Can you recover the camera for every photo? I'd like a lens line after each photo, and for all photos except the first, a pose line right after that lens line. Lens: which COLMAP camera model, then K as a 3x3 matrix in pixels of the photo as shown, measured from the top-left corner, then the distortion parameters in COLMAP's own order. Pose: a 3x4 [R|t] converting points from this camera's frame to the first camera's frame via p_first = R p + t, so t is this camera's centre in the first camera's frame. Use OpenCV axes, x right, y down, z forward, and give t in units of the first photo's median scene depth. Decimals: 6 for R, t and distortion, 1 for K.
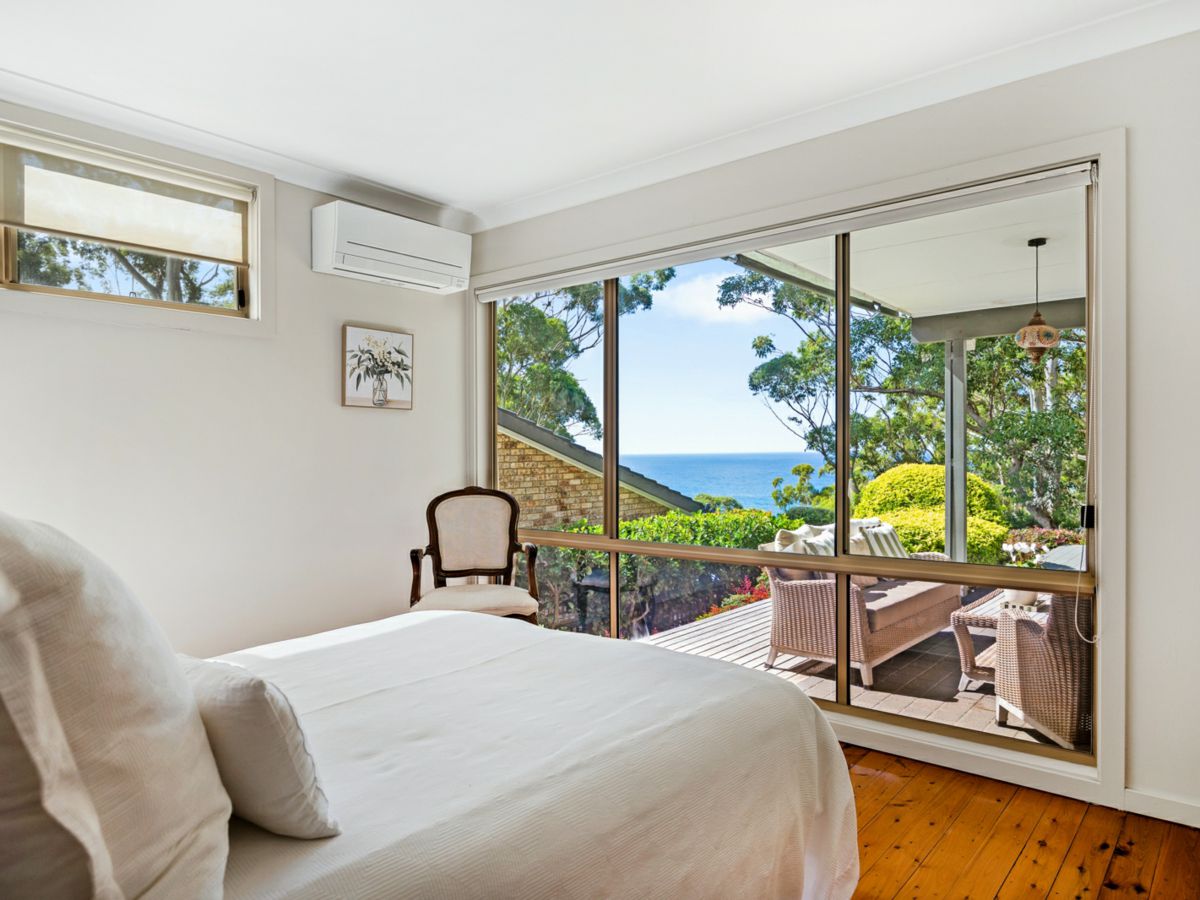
lens RADIAL K [[771.7, 0, 606.6], [0, 771.7, 467.8], [0, 0, 1]] dist [-0.001389, 0.000590]
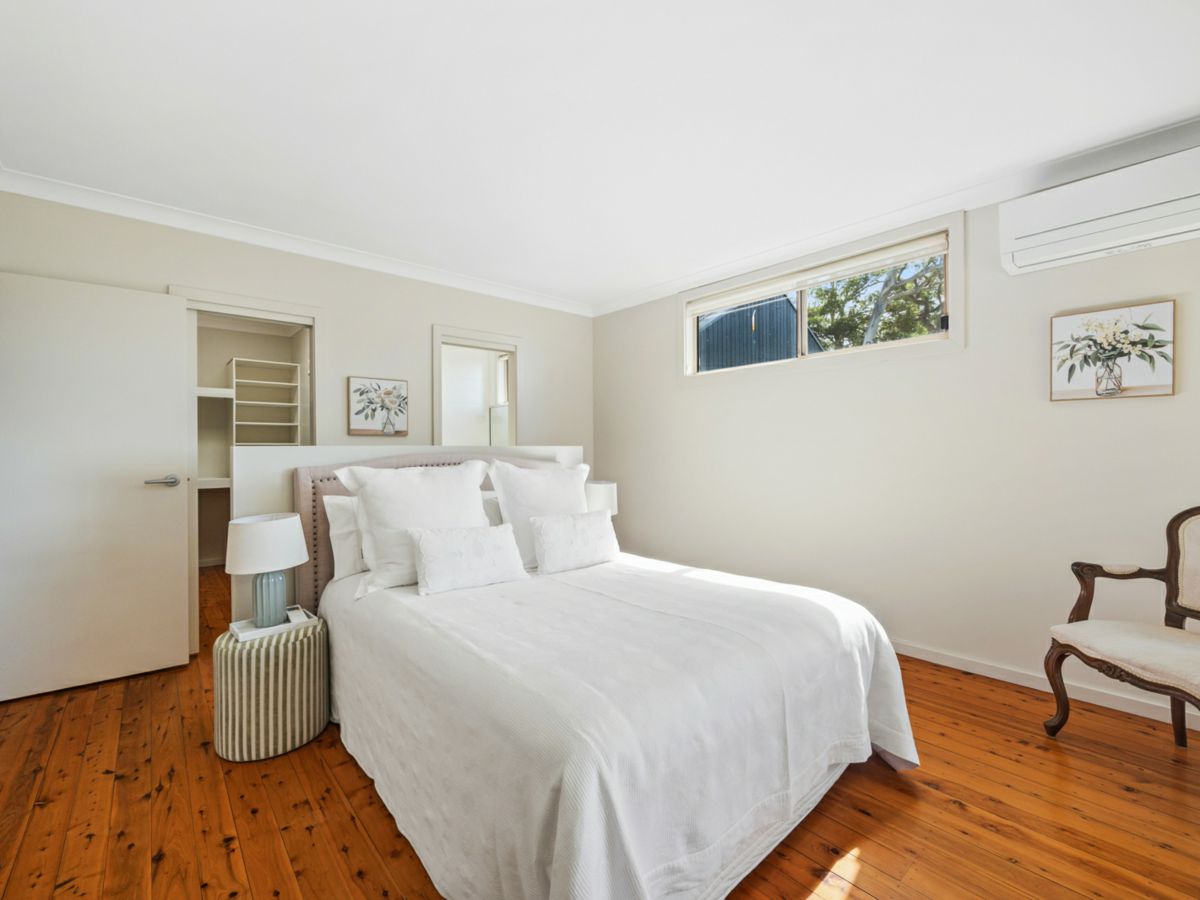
lens RADIAL K [[516.1, 0, 600.0], [0, 516.1, 450.0], [0, 0, 1]] dist [-0.000533, -0.000209]
pose [[-0.146907, 0.014939, -0.989037, 0.367418], [-0.010587, 0.999805, 0.016674, -0.022031], [0.989094, 0.012921, -0.146720, 0.508290]]
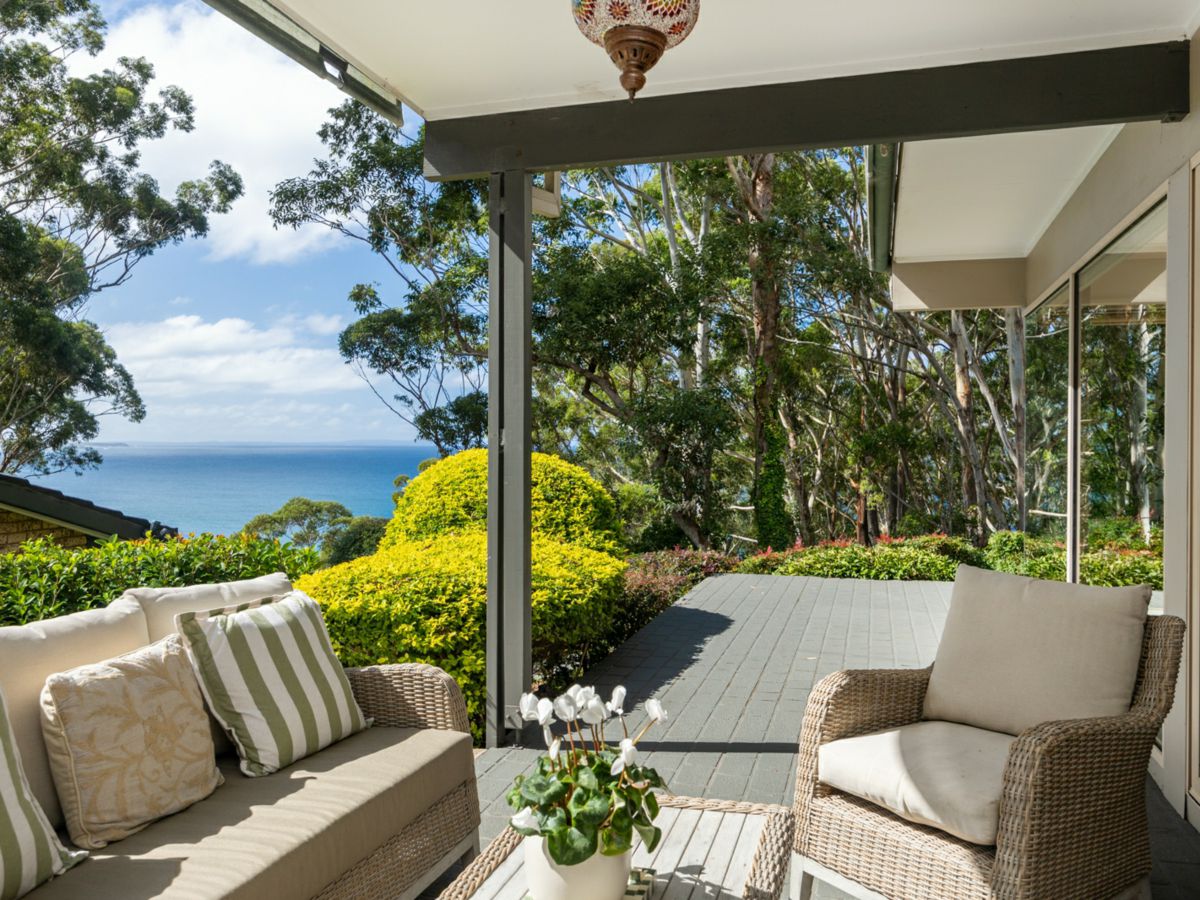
lens RADIAL K [[948.6, 0, 600.0], [0, 948.6, 450.0], [0, 0, 1]] dist [-0.003004, -0.003082]
pose [[0.914879, 0.011044, 0.403577, 0.086436], [-0.004802, 0.999853, -0.016476, 0.003042], [-0.403699, 0.013136, 0.914797, 0.145417]]
